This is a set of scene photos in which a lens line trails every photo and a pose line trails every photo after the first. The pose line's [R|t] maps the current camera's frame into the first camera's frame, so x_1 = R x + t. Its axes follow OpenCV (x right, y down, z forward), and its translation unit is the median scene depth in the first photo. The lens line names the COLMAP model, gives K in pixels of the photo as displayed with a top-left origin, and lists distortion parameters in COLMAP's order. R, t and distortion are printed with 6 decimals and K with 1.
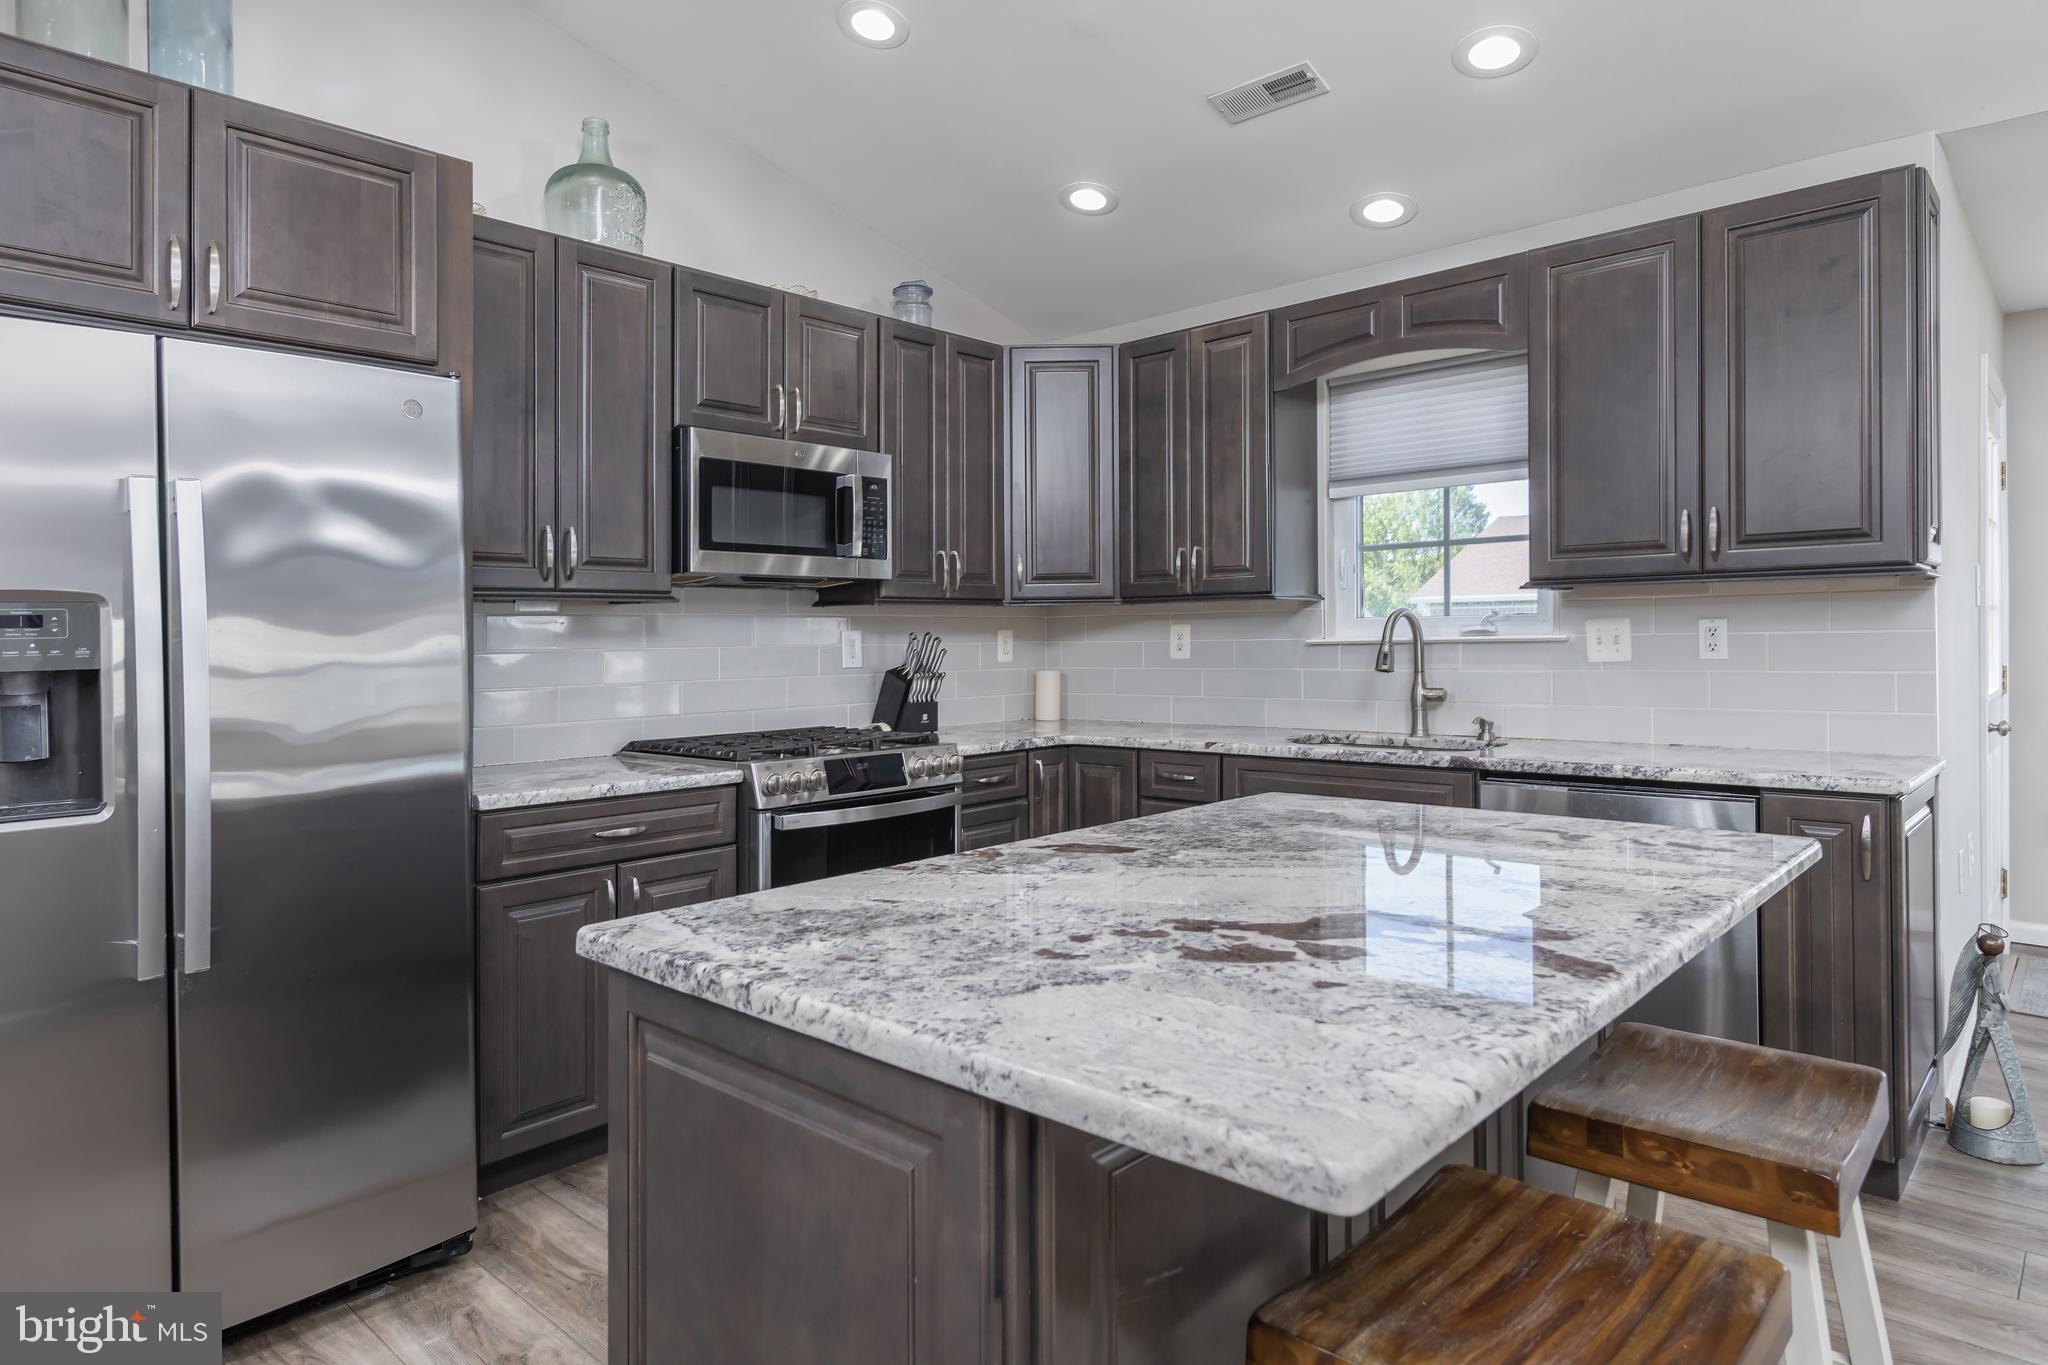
lens RADIAL K [[1193.1, 0, 1018.1], [0, 1193.1, 643.9], [0, 0, 1]] dist [0.001548, -0.000018]
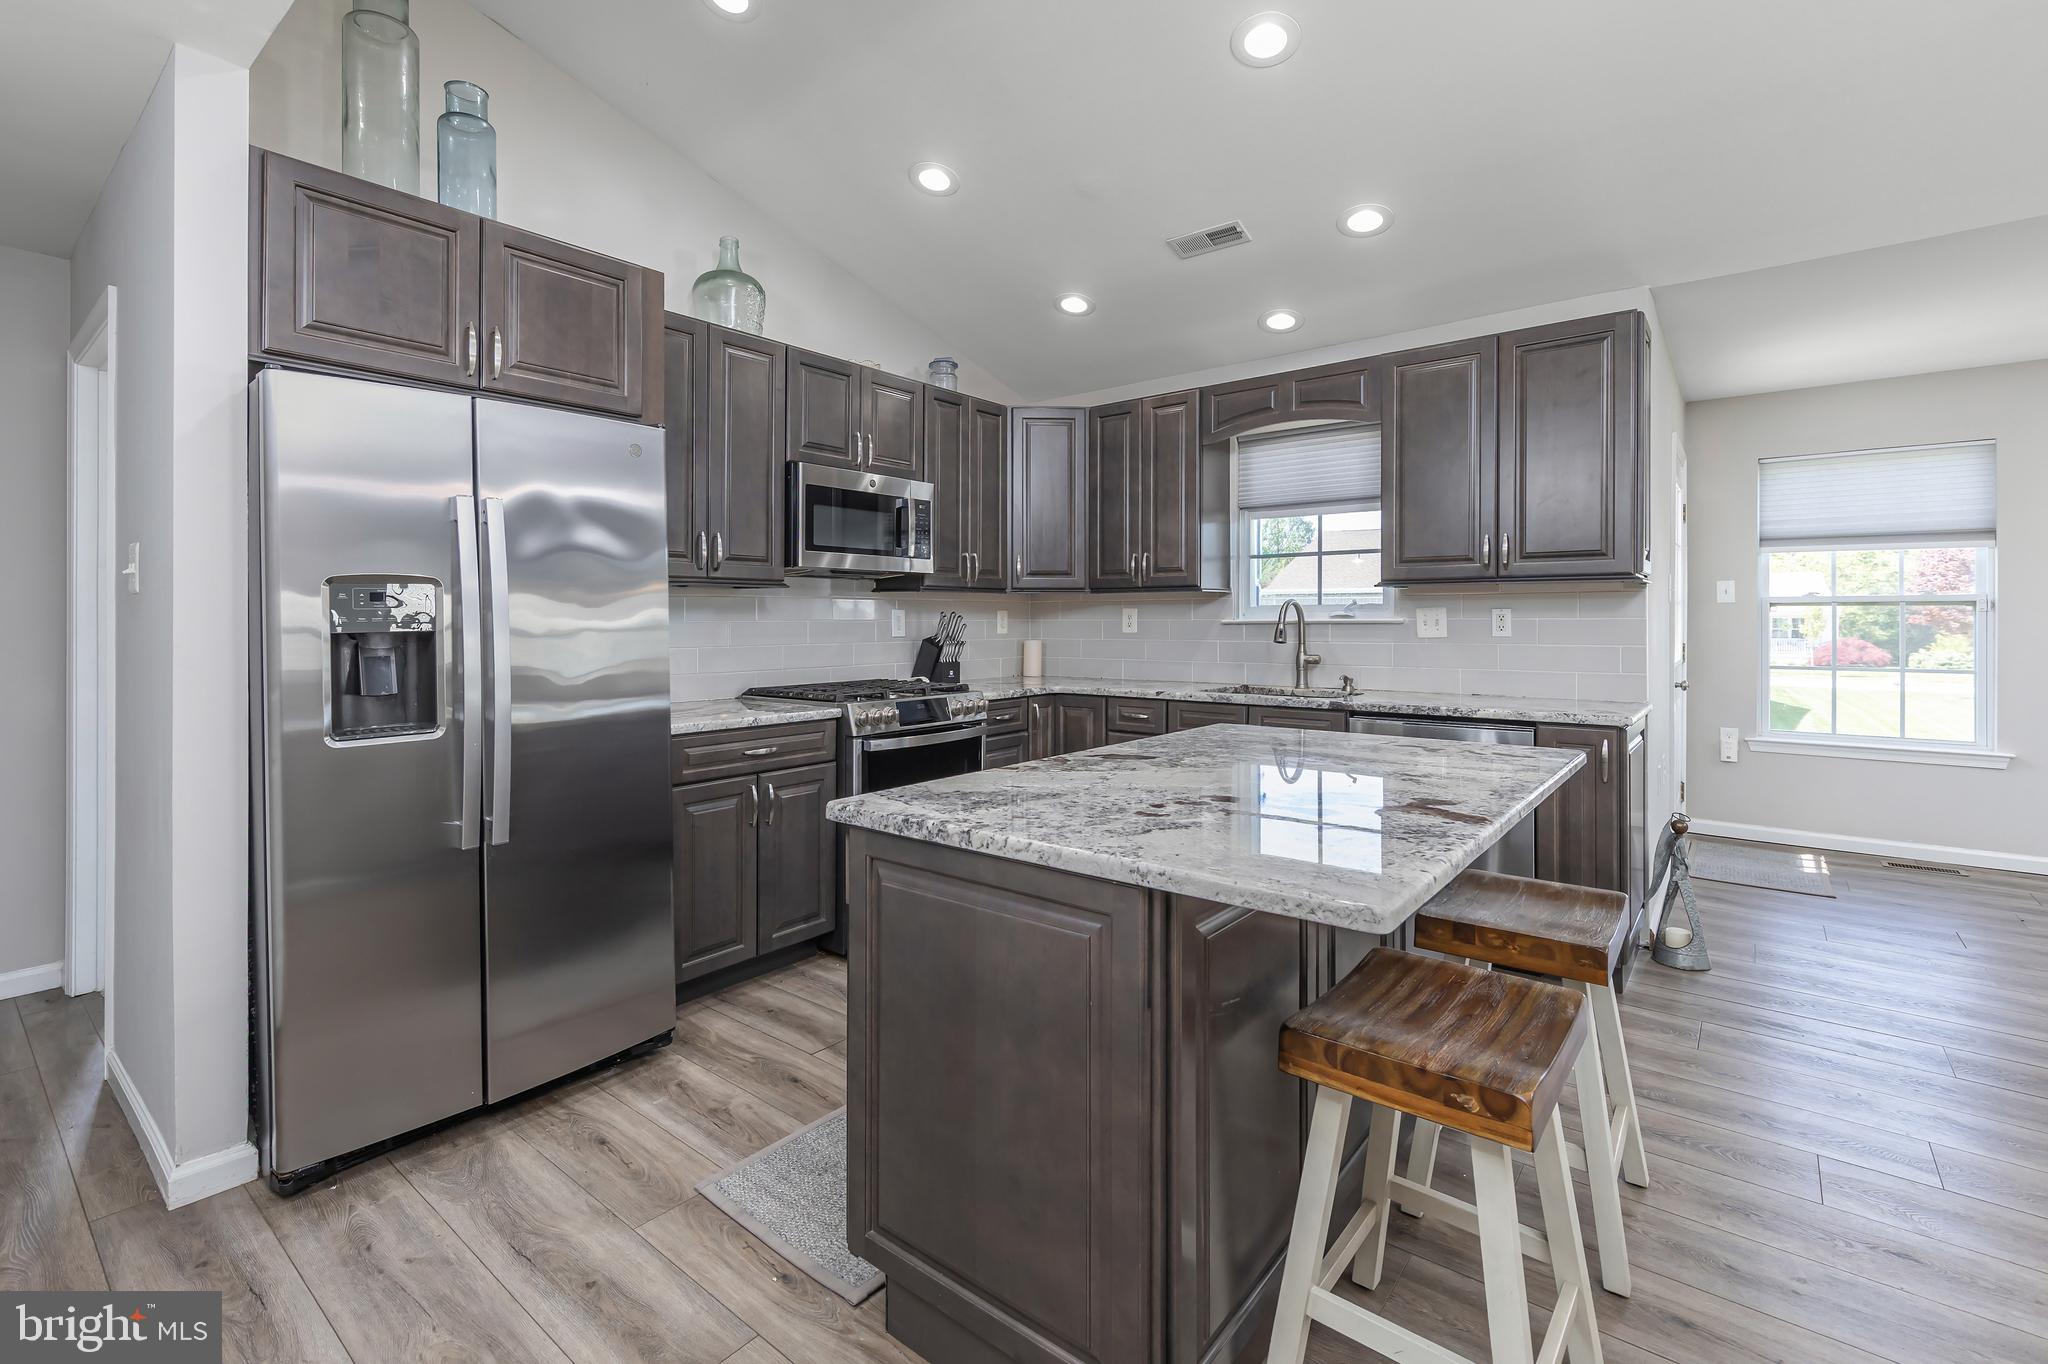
lens RADIAL K [[910.5, 0, 1029.5], [0, 910.5, 619.7], [0, 0, 1]] dist [-0.001456, -0.000208]
pose [[0.997219, 0.011218, 0.073678, -0.087195], [-0.011072, 0.999936, -0.002387, 0.001537], [-0.073700, 0.001564, 0.997279, -0.081994]]
